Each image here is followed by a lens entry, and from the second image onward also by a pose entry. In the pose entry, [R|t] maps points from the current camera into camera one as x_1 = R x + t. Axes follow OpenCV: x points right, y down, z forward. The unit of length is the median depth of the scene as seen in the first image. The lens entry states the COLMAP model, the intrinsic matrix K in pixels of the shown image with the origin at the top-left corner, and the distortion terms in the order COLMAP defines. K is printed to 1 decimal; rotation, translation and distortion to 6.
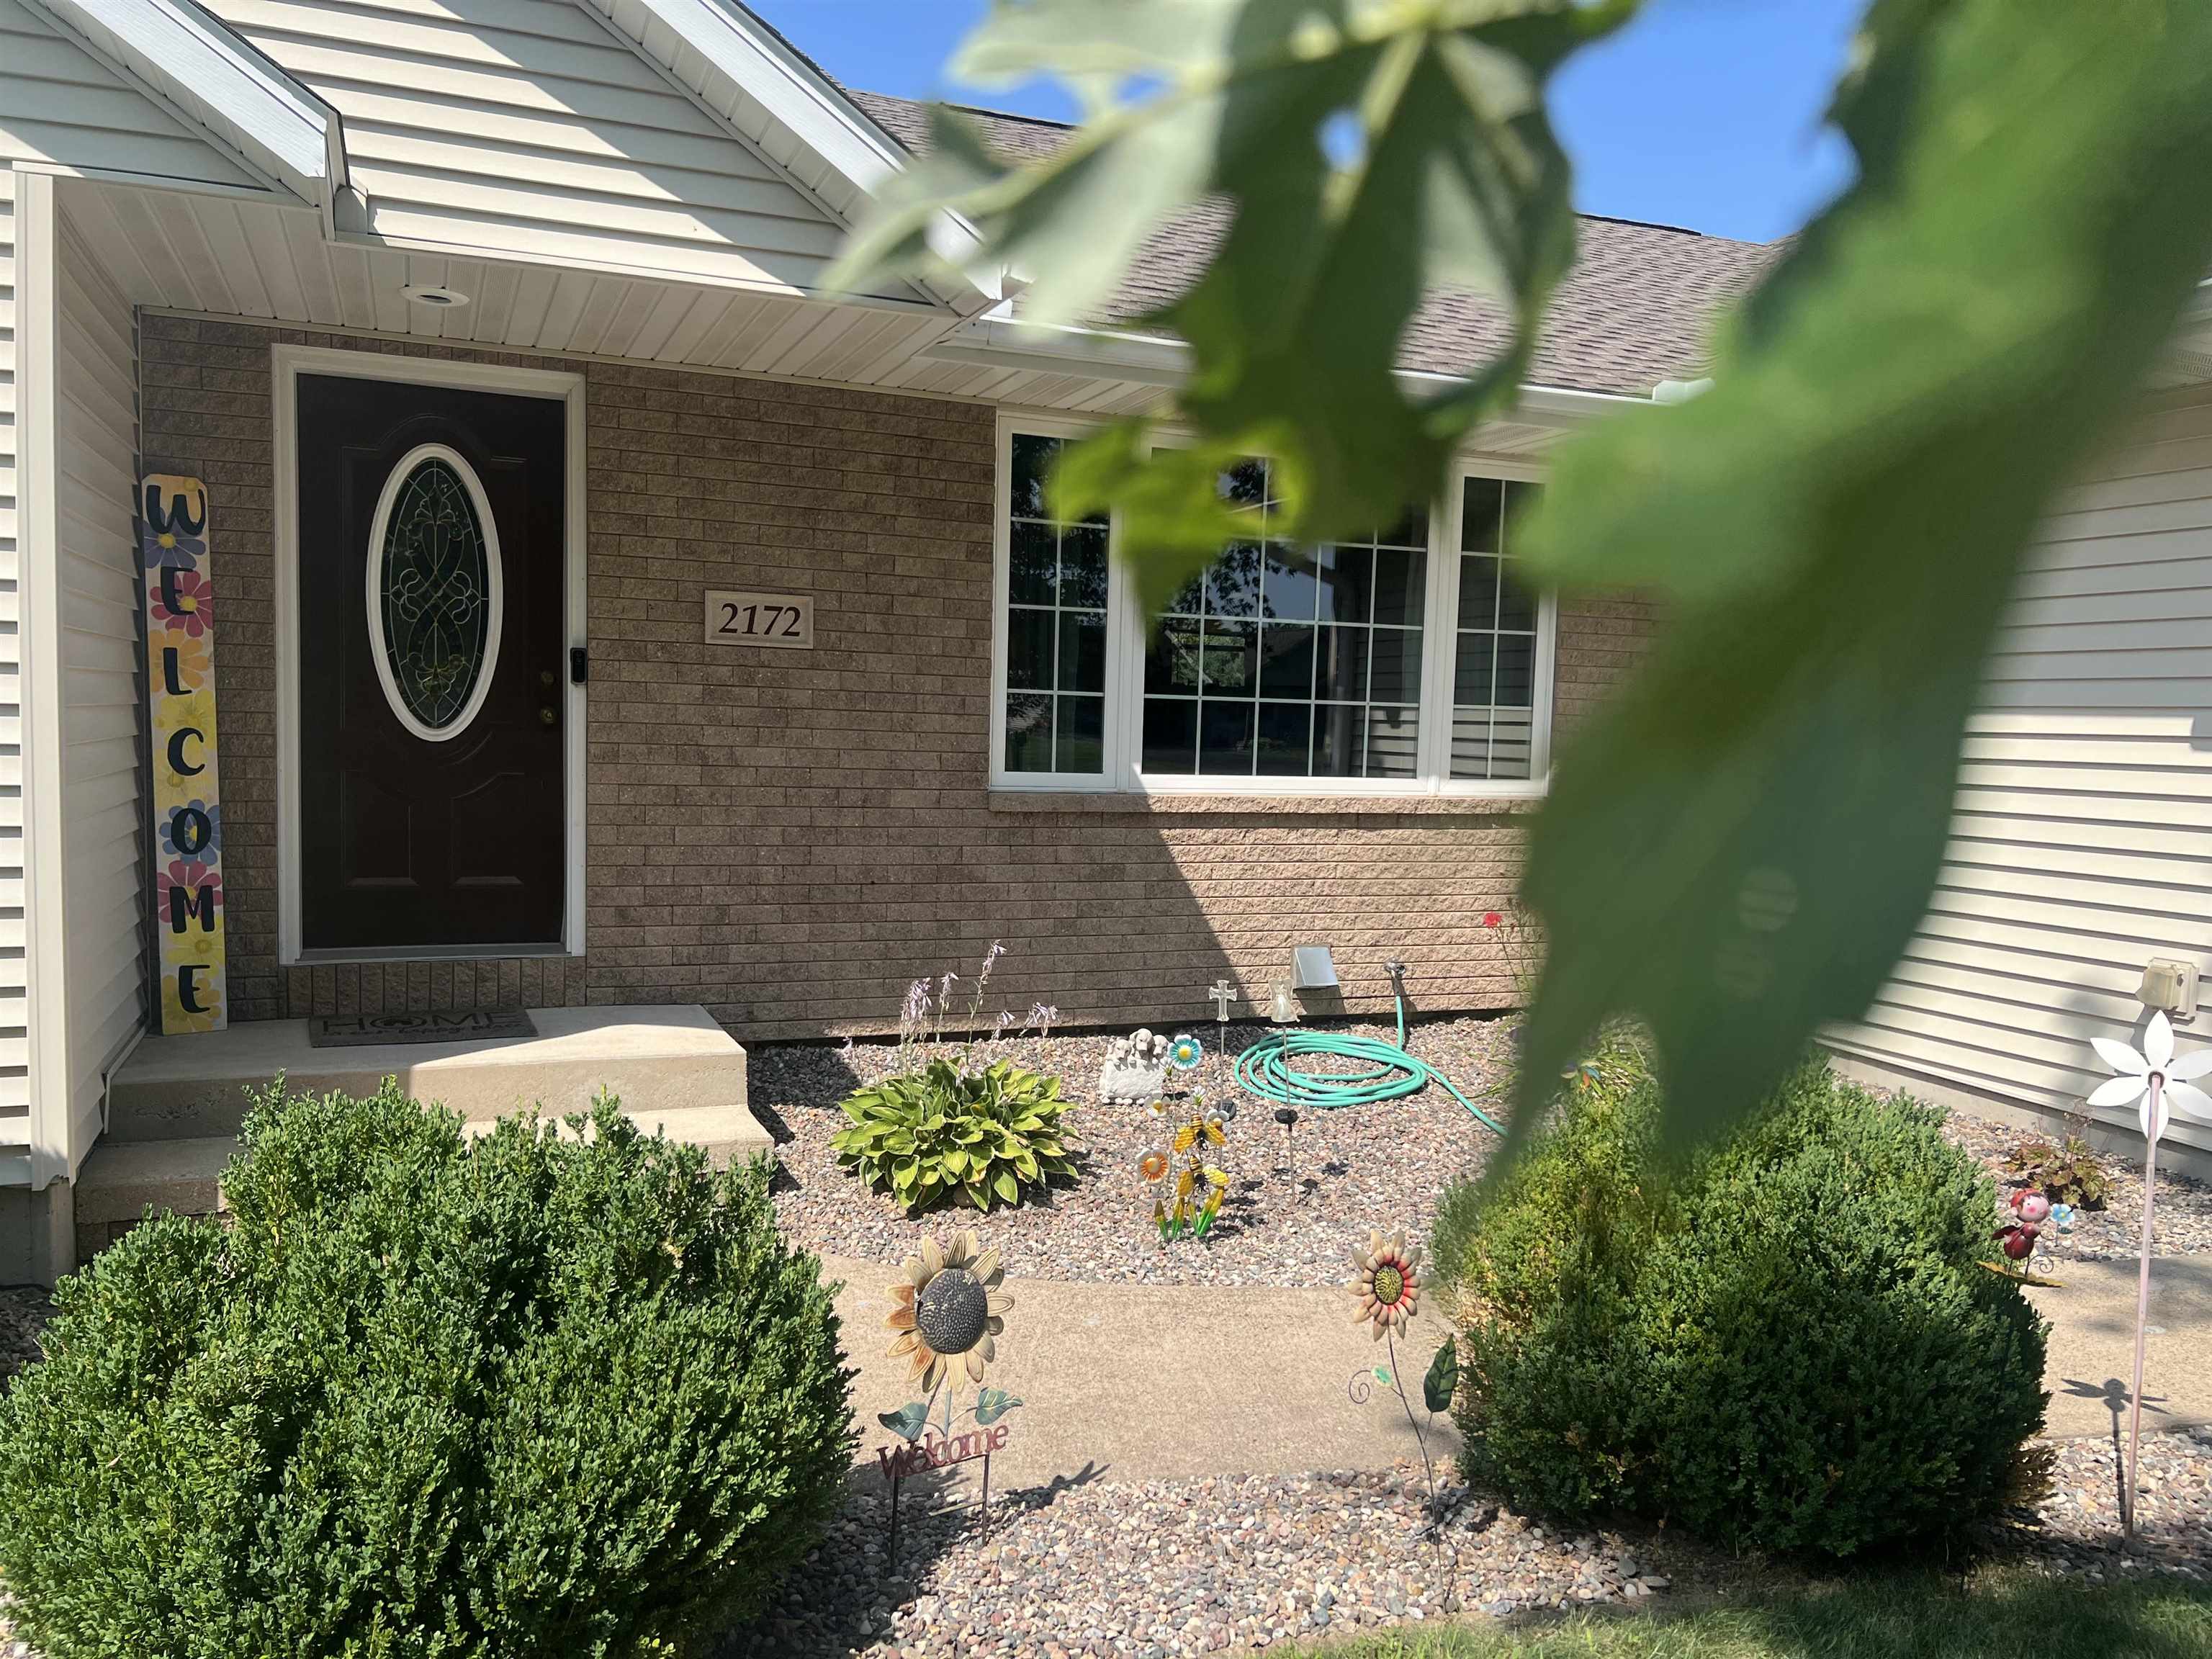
lens RADIAL K [[1678.6, 0, 1119.6], [0, 1678.6, 862.4], [0, 0, 1]] dist [0.033661, -0.125423]
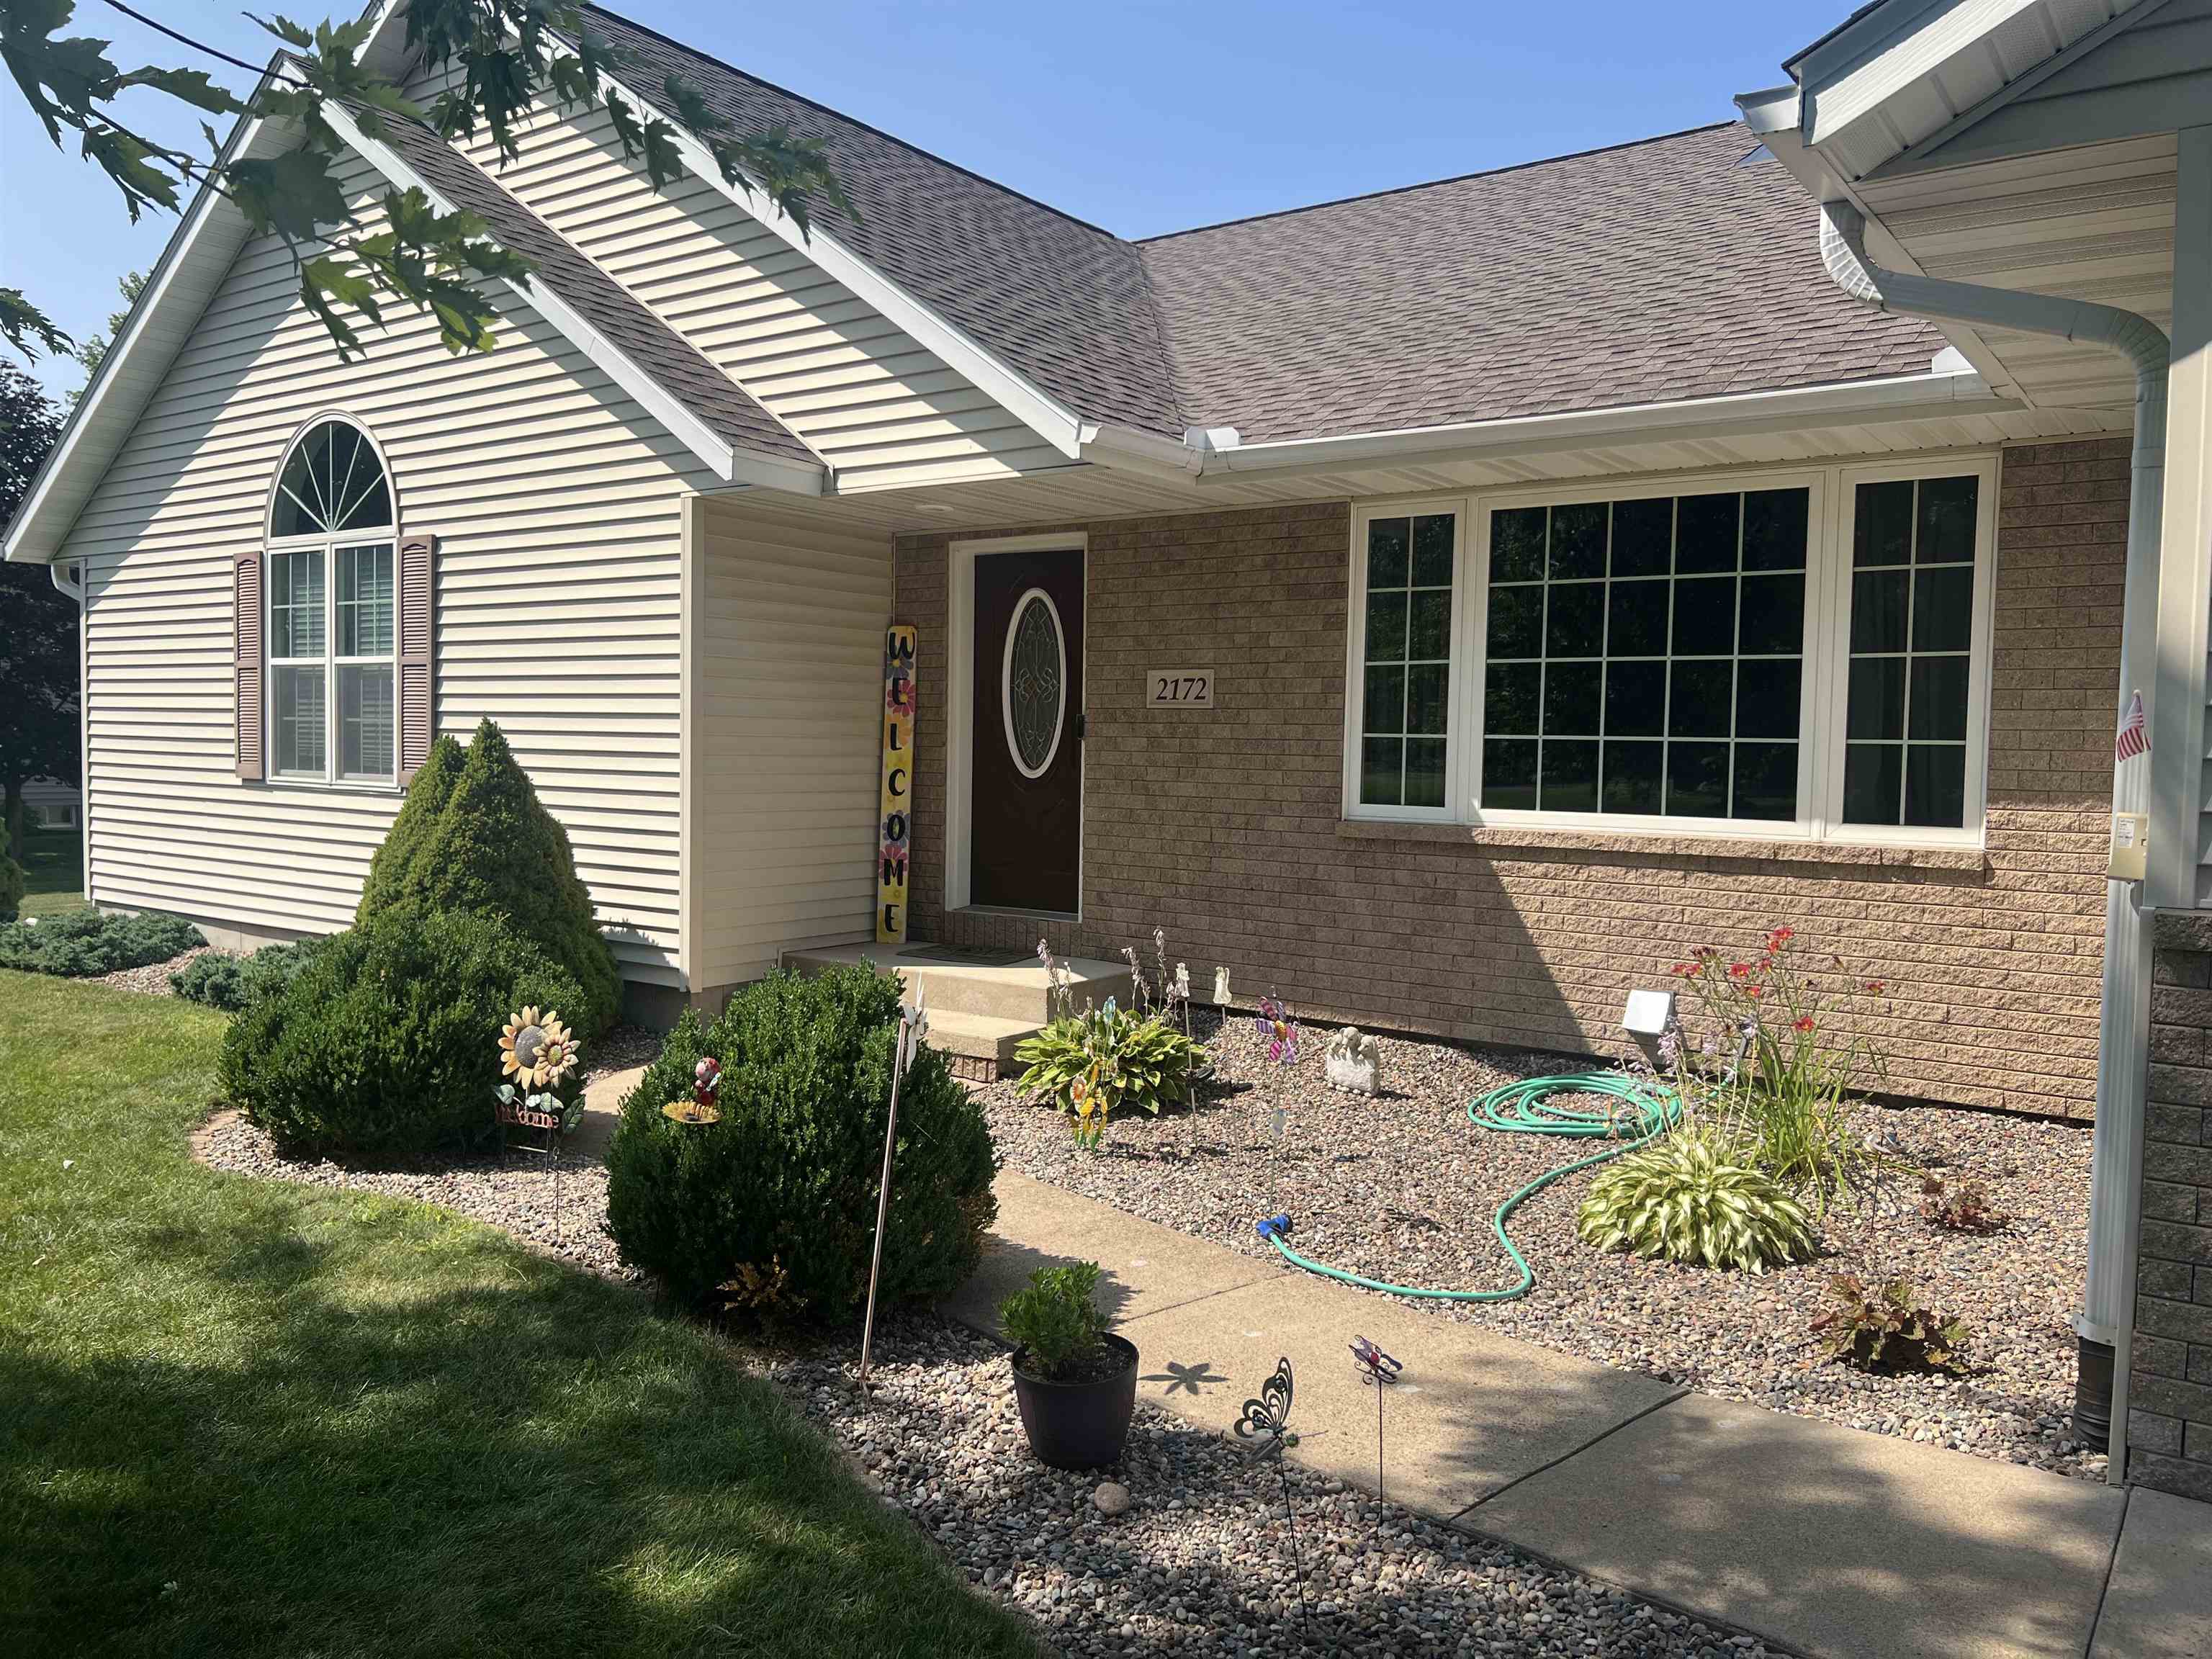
lens RADIAL K [[1666.6, 0, 1117.1], [0, 1666.6, 843.7], [0, 0, 1]] dist [0.013063, -0.011313]
pose [[0.493820, 0.027413, -0.869132, 0.885133], [-0.077567, 0.996907, -0.012629, 0.001676], [0.866098, 0.073653, 0.494419, 0.281062]]
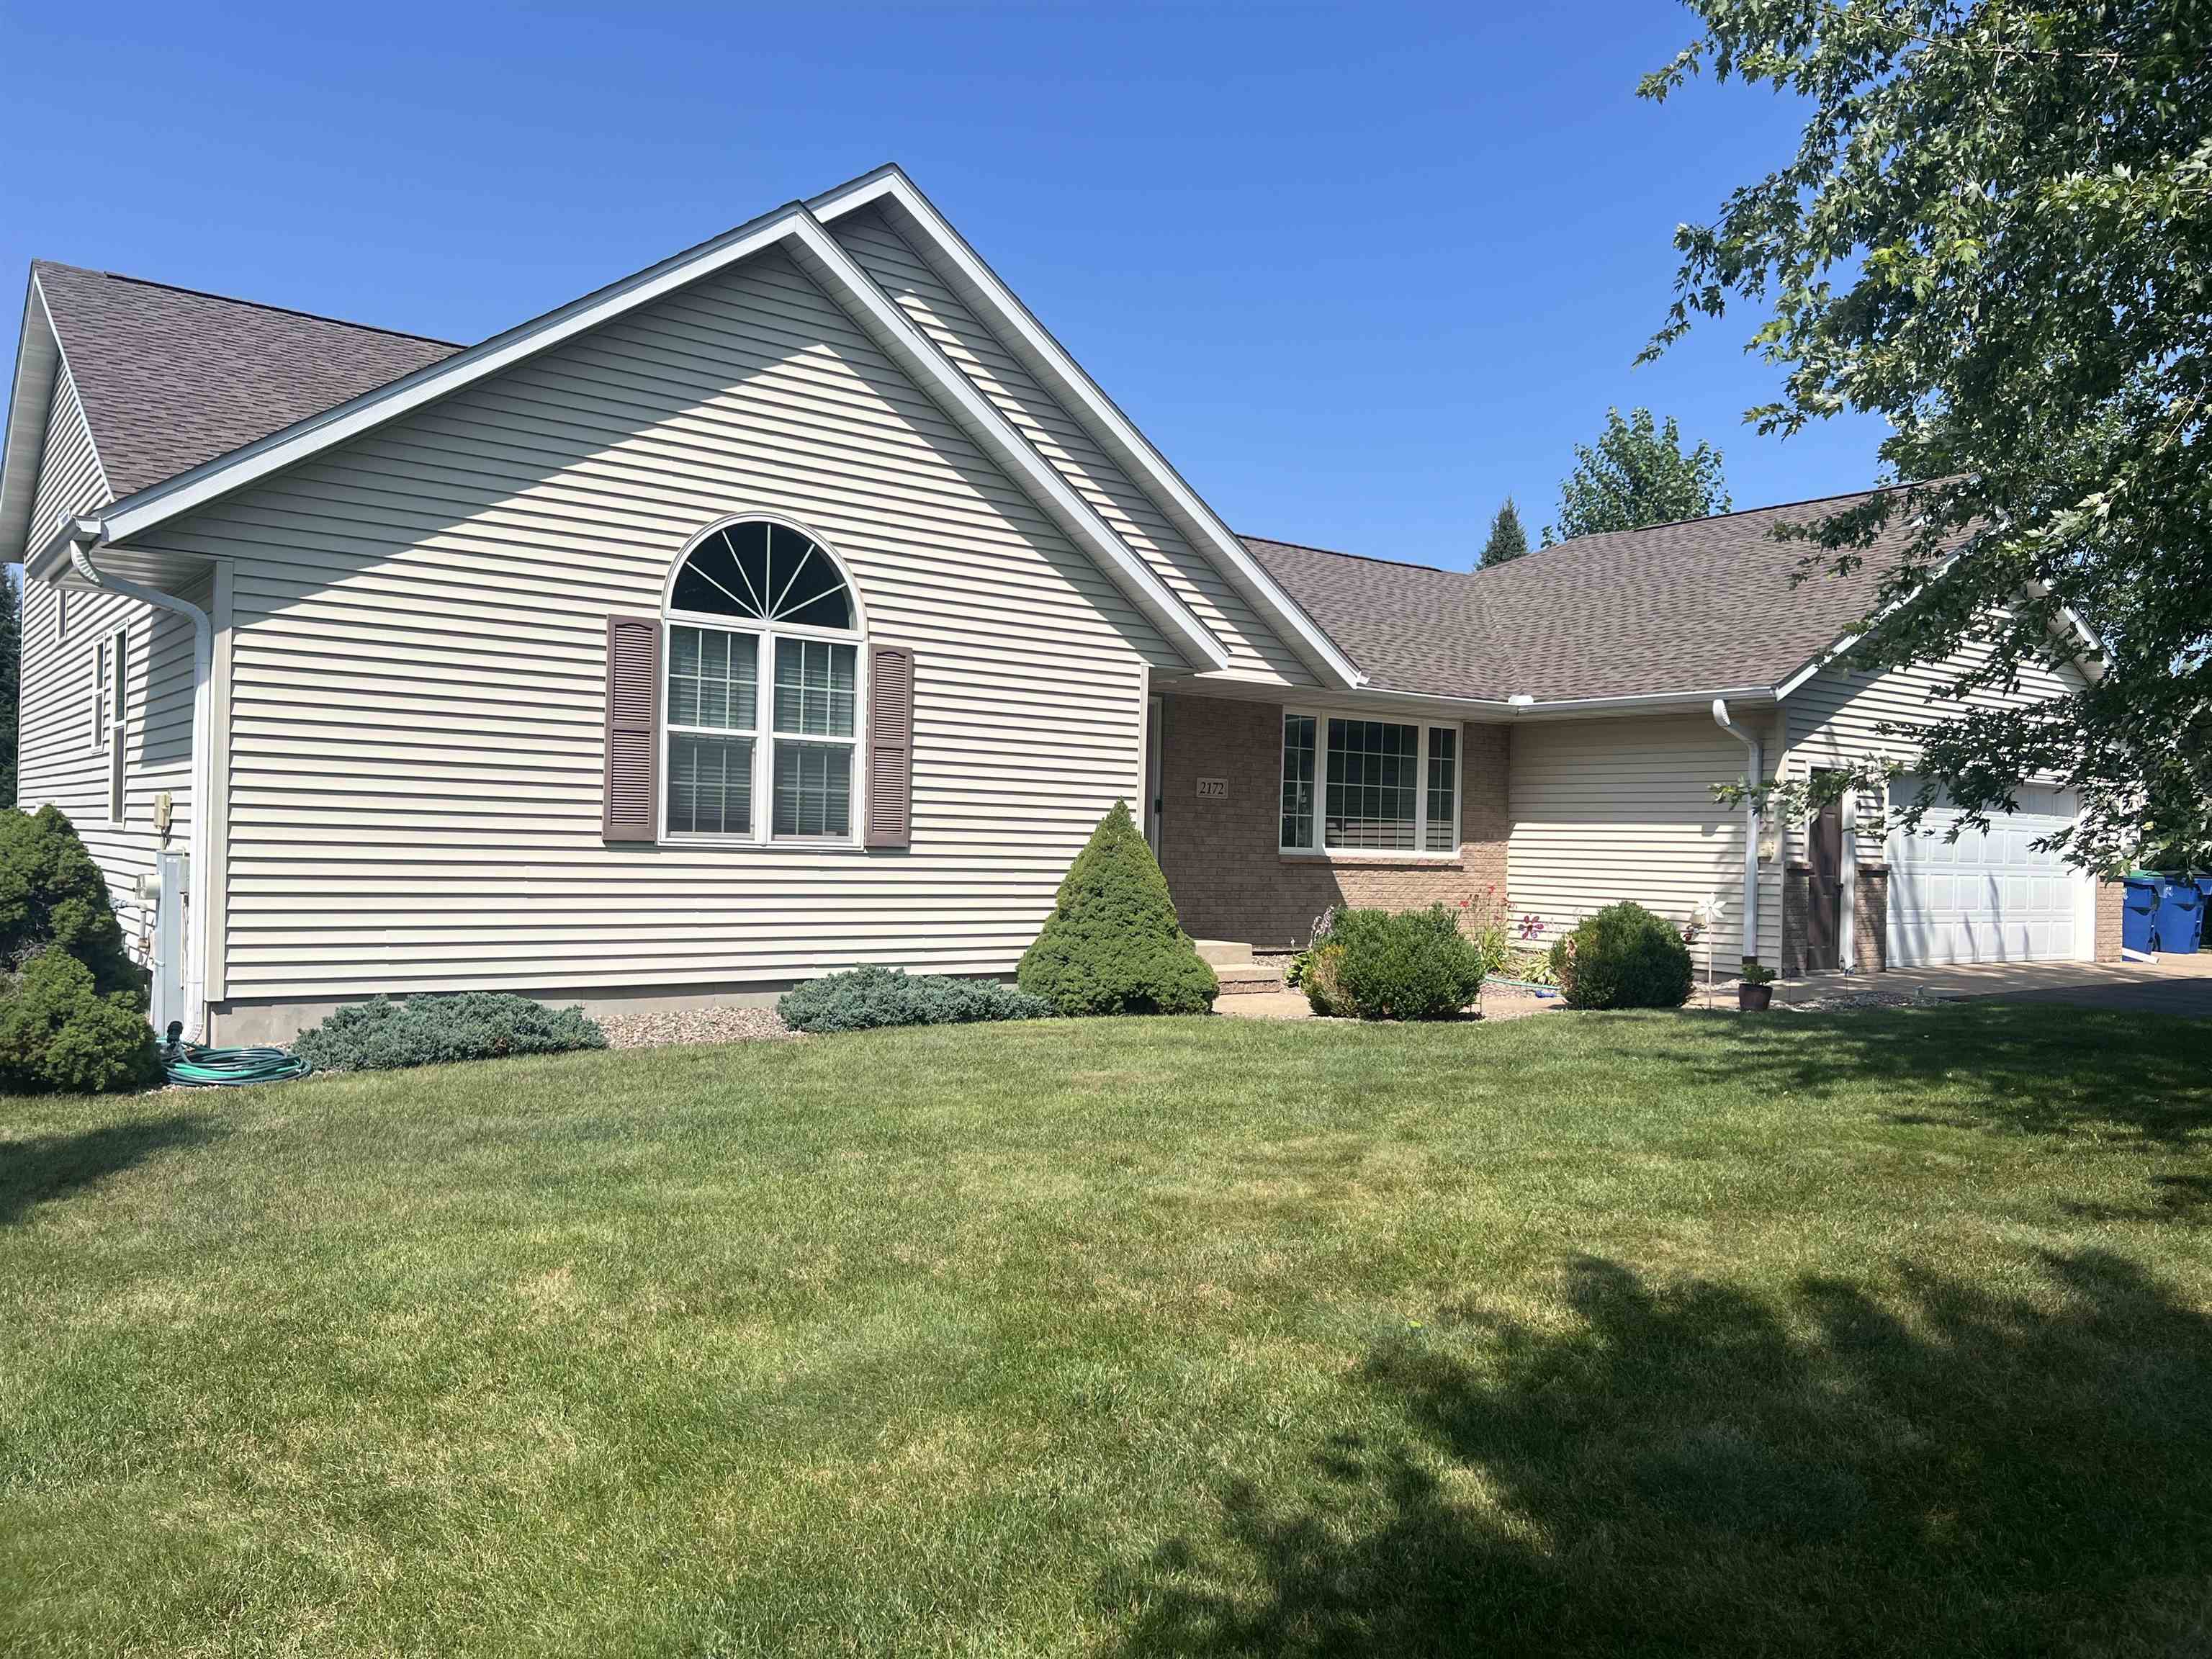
lens RADIAL K [[1666.6, 0, 1117.1], [0, 1666.6, 843.7], [0, 0, 1]] dist [0.013063, -0.011313]
pose [[0.972518, -0.005264, 0.232770, -0.900477], [0.022634, 0.997147, -0.072016, 0.116263], [-0.231727, 0.075305, 0.969862, -1.369159]]
